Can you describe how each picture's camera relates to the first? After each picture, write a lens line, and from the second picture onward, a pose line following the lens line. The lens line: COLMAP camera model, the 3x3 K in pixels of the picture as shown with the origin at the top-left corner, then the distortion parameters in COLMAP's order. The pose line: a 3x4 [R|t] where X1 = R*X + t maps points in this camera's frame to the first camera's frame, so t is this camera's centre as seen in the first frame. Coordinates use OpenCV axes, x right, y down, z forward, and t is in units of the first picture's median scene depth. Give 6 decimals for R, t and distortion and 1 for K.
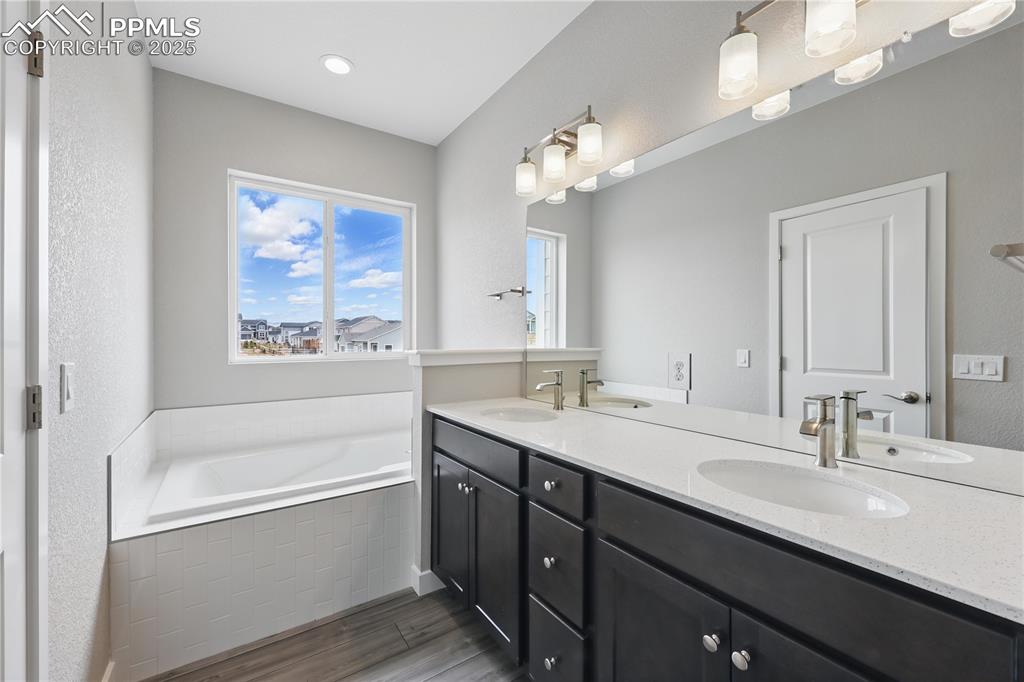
lens RADIAL K [[411.8, 0, 529.4], [0, 411.8, 340.5], [0, 0, 1]] dist [0.002284, 0.000759]
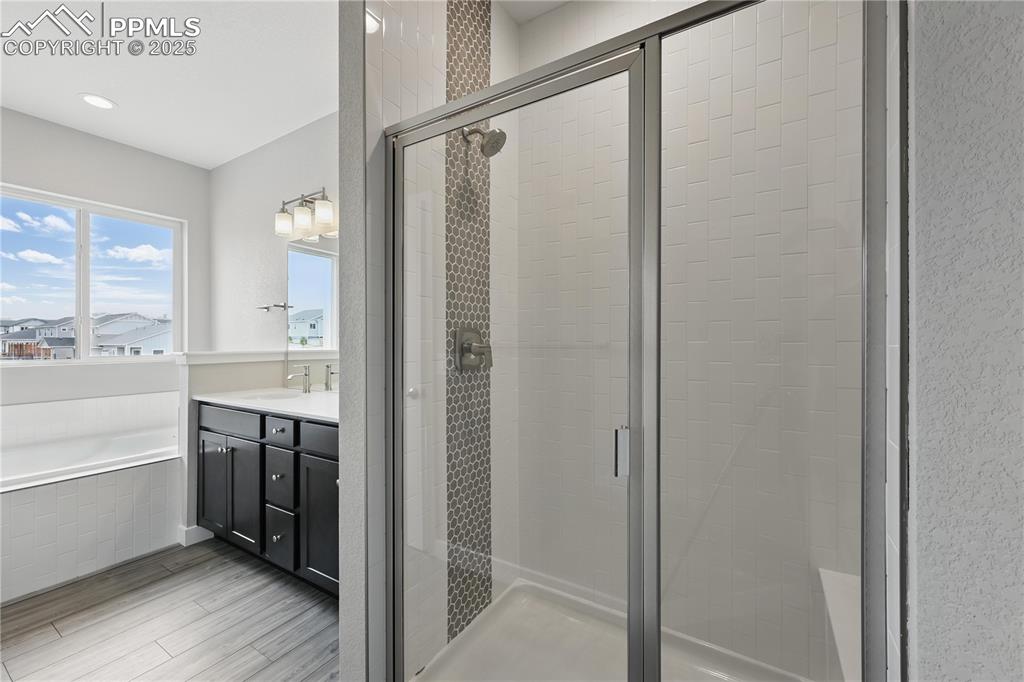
lens RADIAL K [[411.8, 0, 518.0], [0, 411.8, 340.7], [0, 0, 1]] dist [0.002284, 0.000759]
pose [[0.925773, -0.001119, 0.378077, 0.198587], [0.003472, 0.999979, -0.005542, -0.001172], [-0.378063, 0.006443, 0.925758, -0.559992]]
